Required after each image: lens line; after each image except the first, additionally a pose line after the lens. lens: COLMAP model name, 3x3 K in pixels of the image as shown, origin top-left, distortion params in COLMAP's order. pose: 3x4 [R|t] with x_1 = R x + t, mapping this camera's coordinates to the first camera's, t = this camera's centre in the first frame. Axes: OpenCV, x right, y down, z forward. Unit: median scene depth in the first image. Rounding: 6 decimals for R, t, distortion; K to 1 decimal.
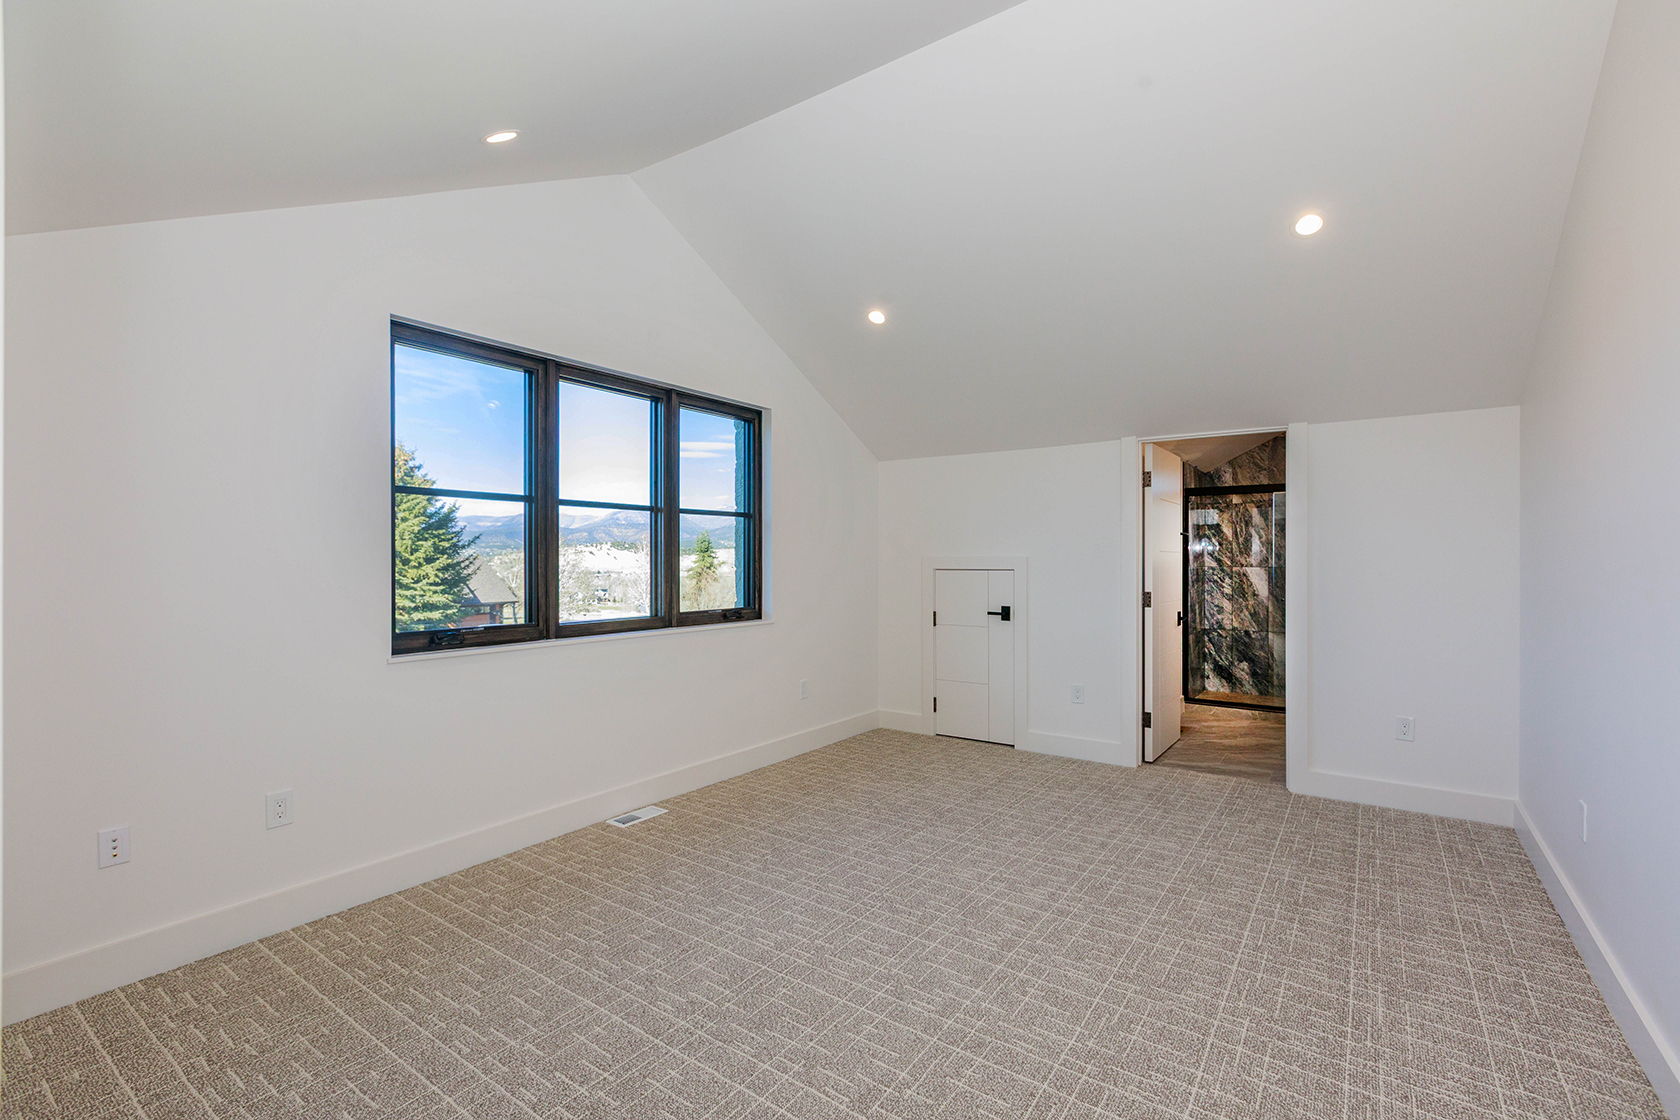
lens RADIAL K [[742.0, 0, 843.4], [0, 742.0, 559.7], [0, 0, 1]] dist [-0.001626, -0.000107]
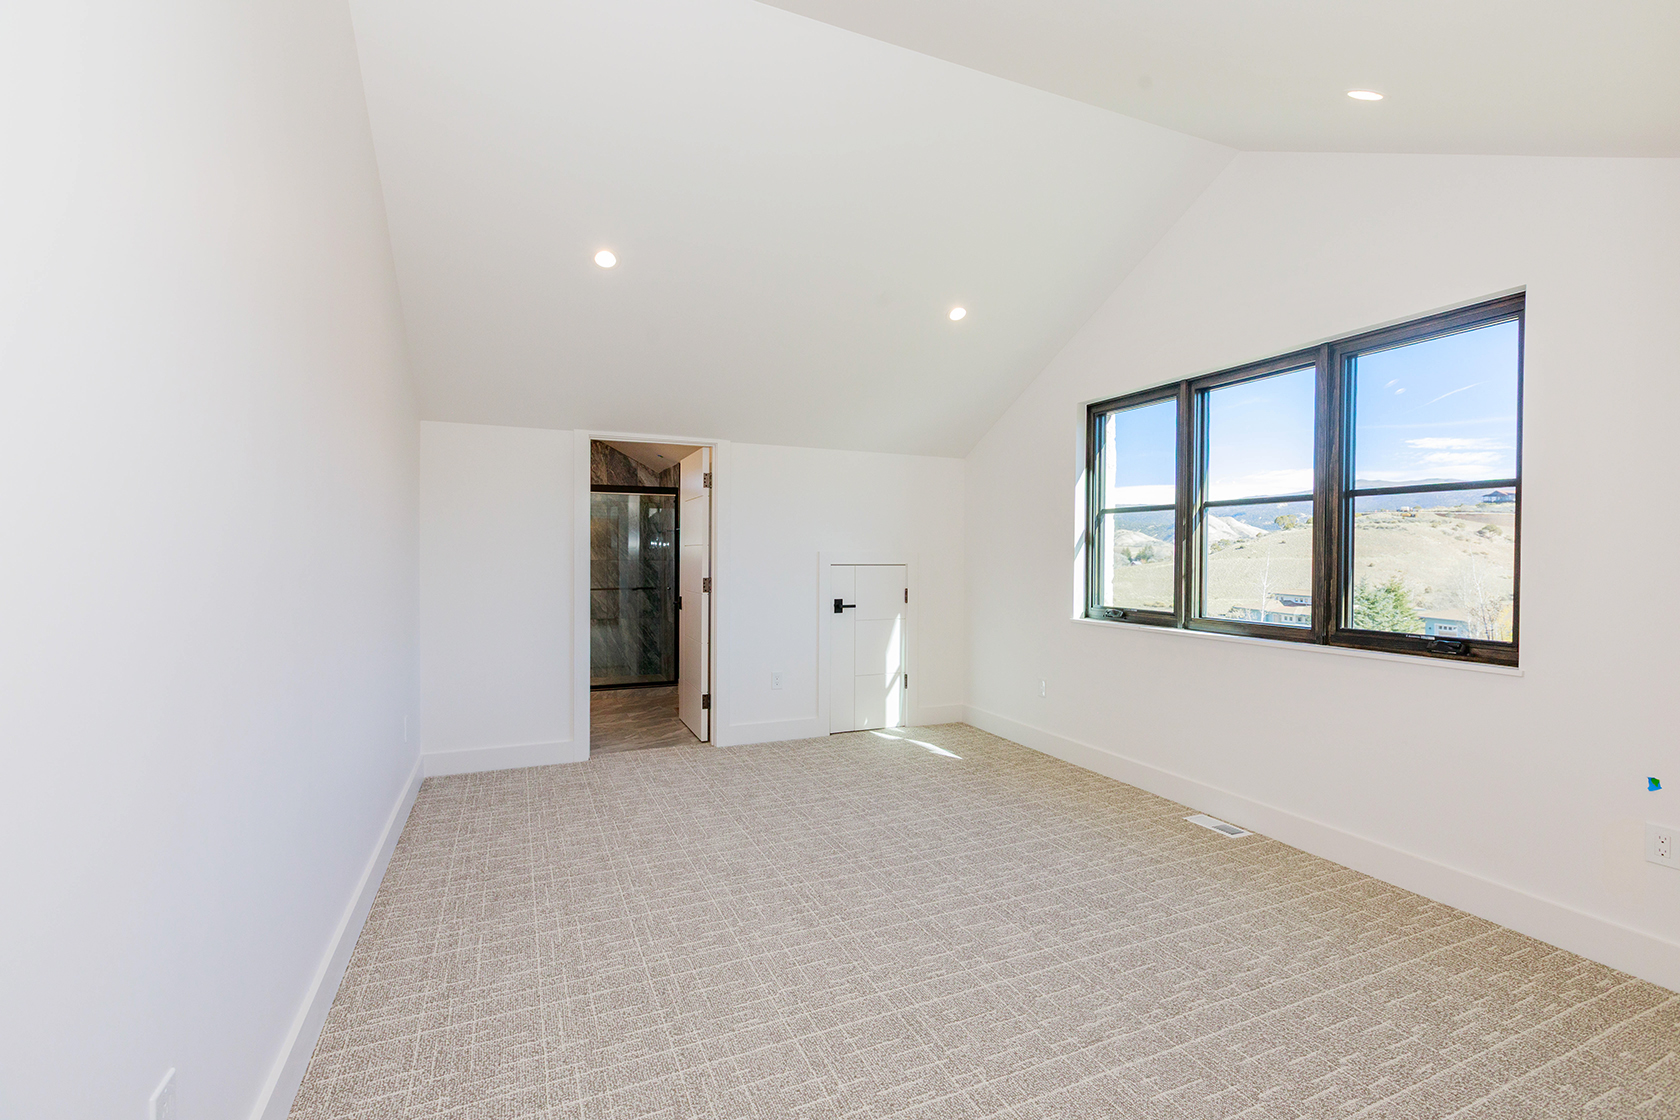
lens RADIAL K [[742.0, 0, 843.4], [0, 742.0, 559.7], [0, 0, 1]] dist [-0.001626, -0.000107]
pose [[-0.511320, 0.004867, -0.859377, 0.728969], [-0.003825, 0.999961, 0.007939, -0.003649], [0.859382, 0.007347, -0.511282, 0.985594]]
